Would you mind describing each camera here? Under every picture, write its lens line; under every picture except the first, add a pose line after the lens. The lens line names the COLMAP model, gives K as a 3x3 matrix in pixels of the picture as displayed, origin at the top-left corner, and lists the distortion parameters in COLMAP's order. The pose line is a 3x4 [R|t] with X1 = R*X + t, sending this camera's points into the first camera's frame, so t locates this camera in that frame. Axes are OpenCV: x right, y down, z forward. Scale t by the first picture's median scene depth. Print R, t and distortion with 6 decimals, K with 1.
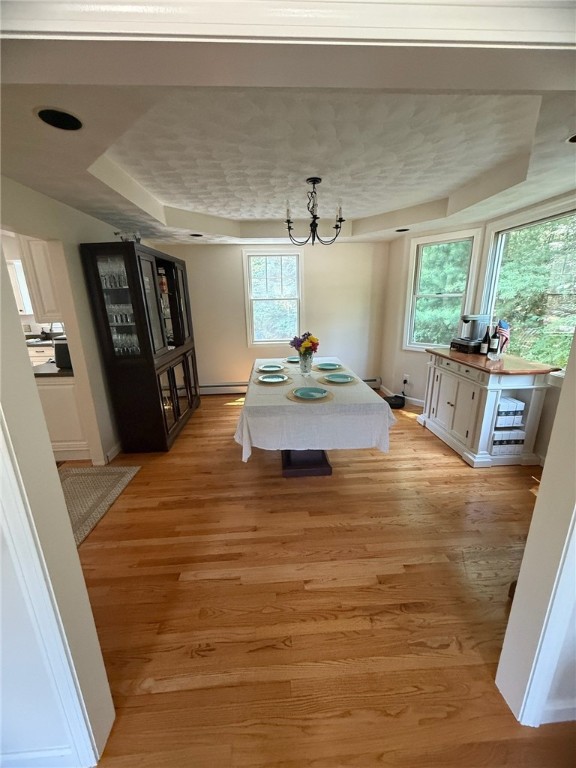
lens RADIAL K [[305.2, 0, 289.0], [0, 305.2, 383.4], [0, 0, 1]] dist [-0.003483, -0.000453]
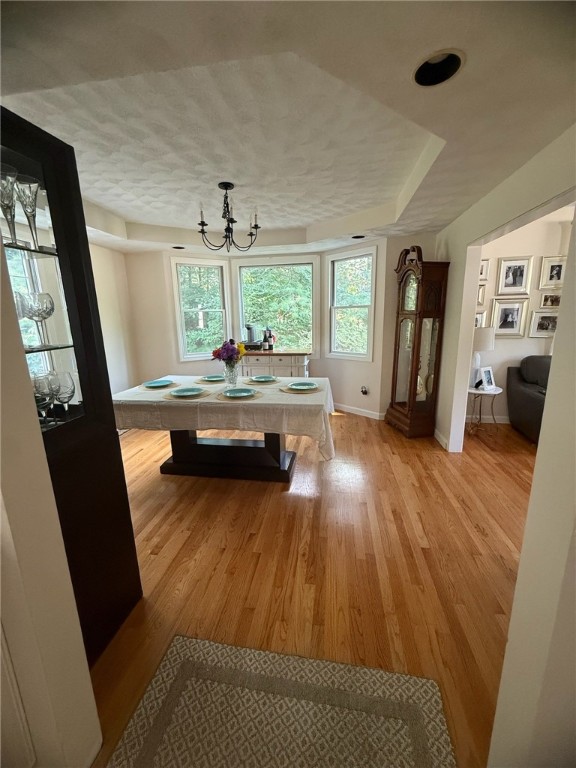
lens RADIAL K [[305.2, 0, 287.3], [0, 305.2, 385.2], [0, 0, 1]] dist [-0.003483, -0.000453]
pose [[0.217990, -0.202423, 0.954728, -0.981656], [0.284223, 0.949018, 0.136317, -0.137996], [-0.933648, 0.241640, 0.264409, 0.737526]]
